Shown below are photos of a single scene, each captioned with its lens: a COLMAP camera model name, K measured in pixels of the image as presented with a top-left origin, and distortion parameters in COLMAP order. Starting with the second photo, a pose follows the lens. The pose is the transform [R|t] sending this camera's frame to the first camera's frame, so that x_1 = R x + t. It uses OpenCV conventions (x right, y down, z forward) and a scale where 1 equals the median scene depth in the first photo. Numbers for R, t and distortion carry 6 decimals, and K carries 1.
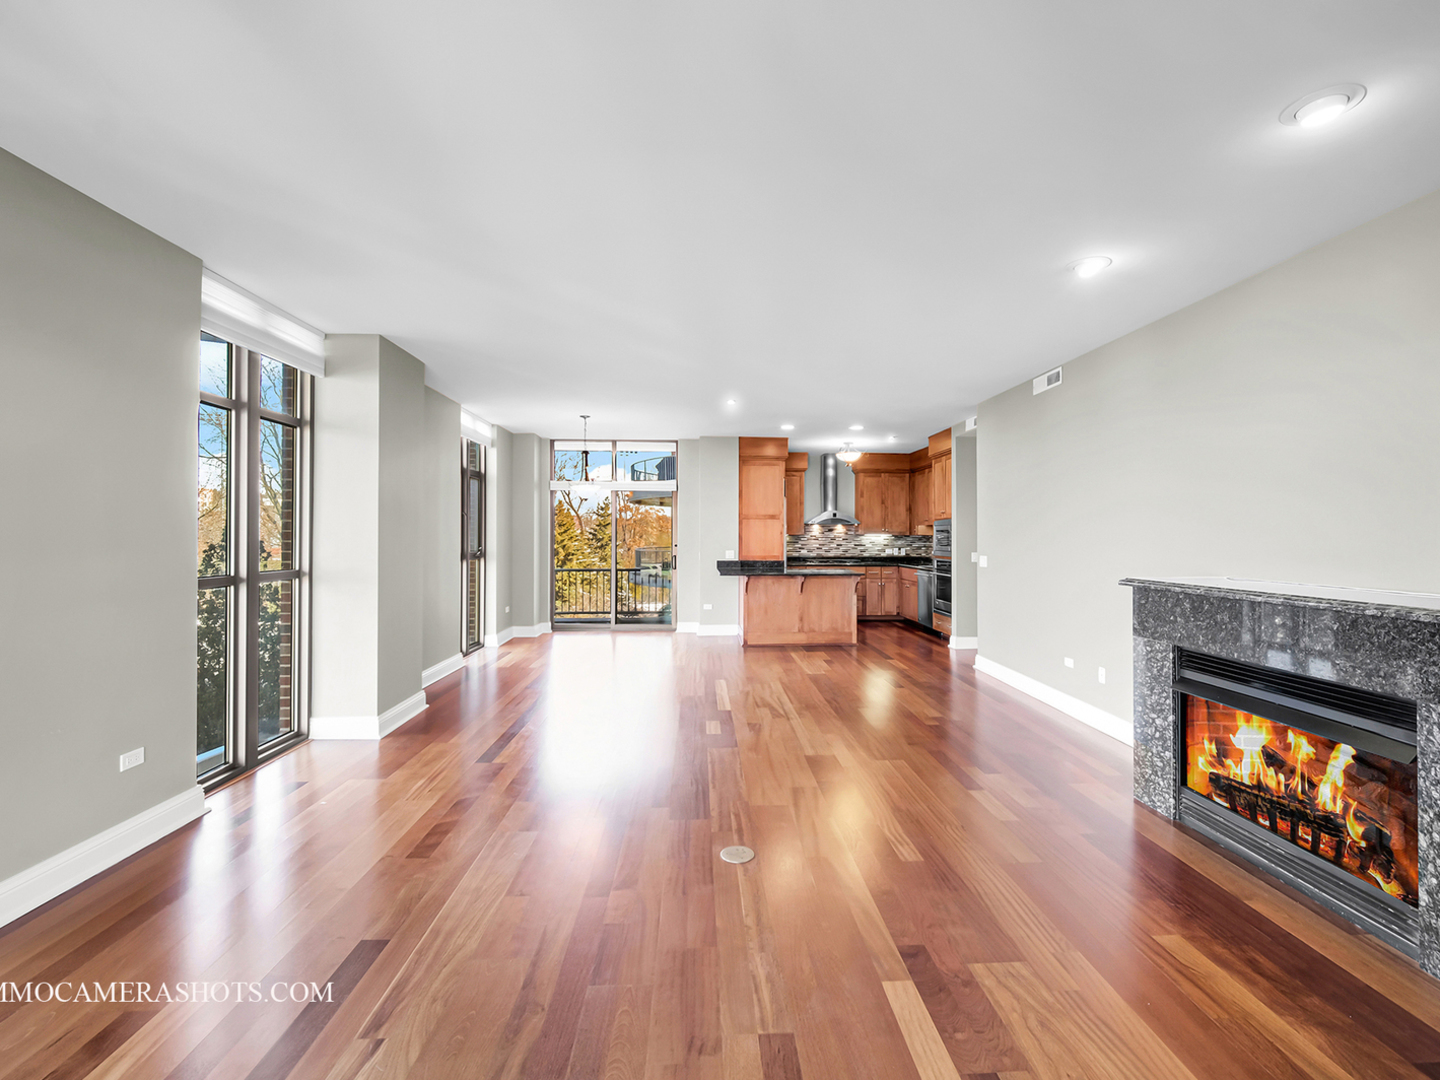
lens RADIAL K [[657.6, 0, 719.0], [0, 657.6, 531.7], [0, 0, 1]] dist [0.000446, -0.000054]
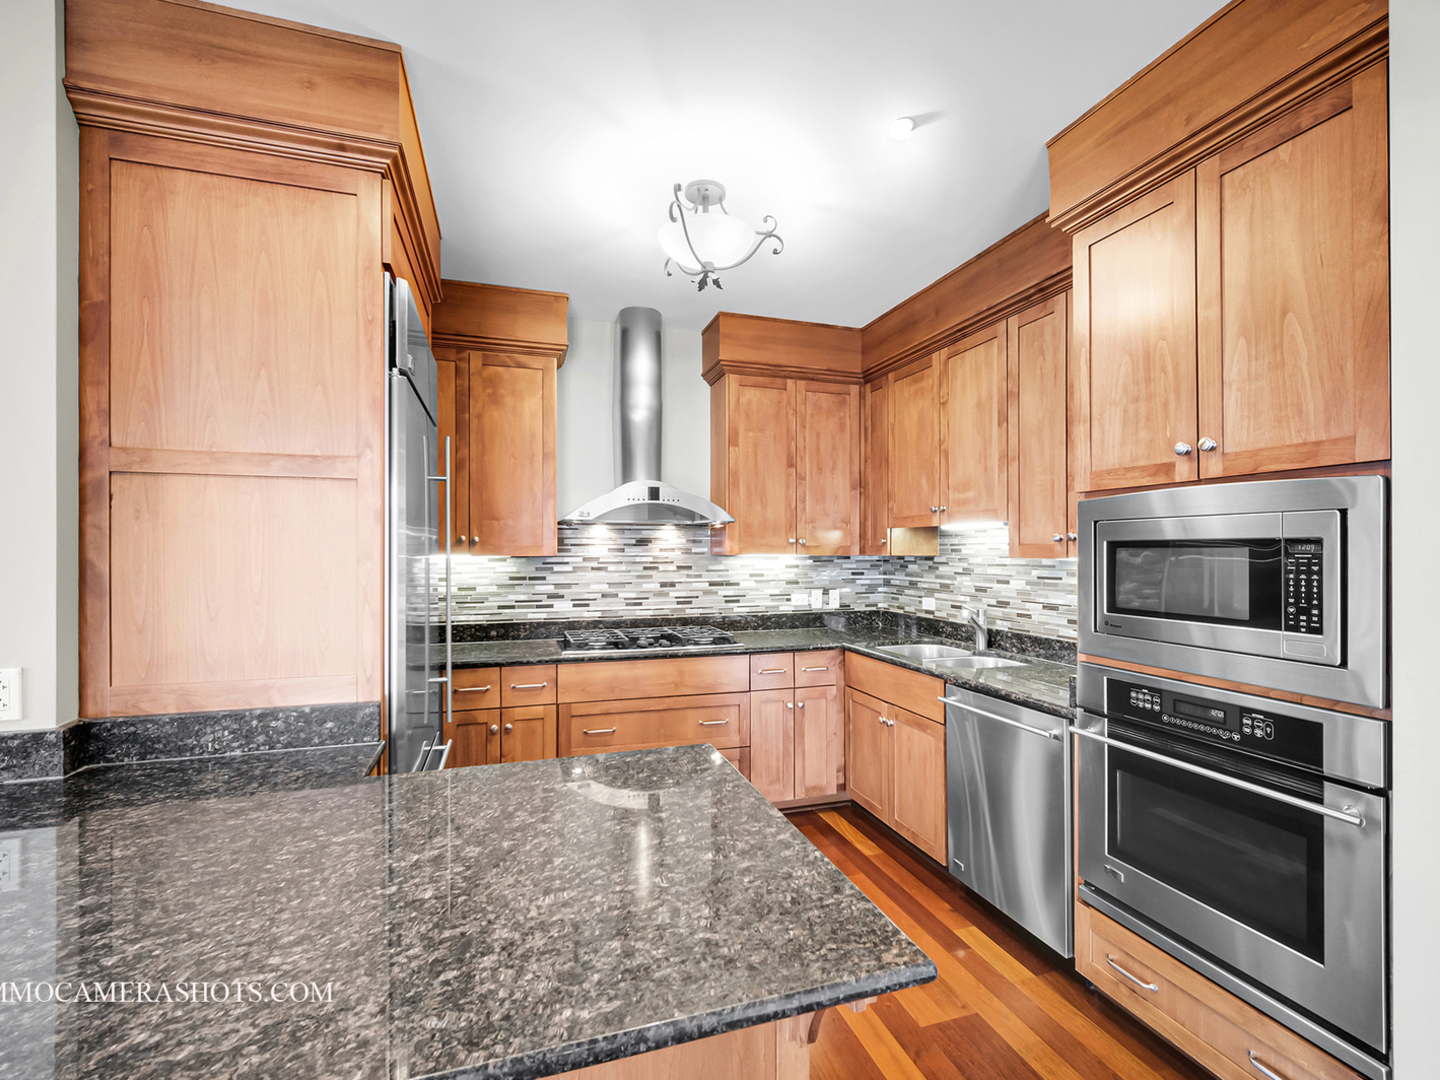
lens RADIAL K [[657.6, 0, 719.3], [0, 657.6, 545.2], [0, 0, 1]] dist [0.000446, -0.000054]
pose [[0.962182, 0.001231, 0.272406, 0.116021], [-0.000386, 0.999995, -0.003155, 0.000732], [-0.272409, 0.002930, 0.962177, 0.666752]]
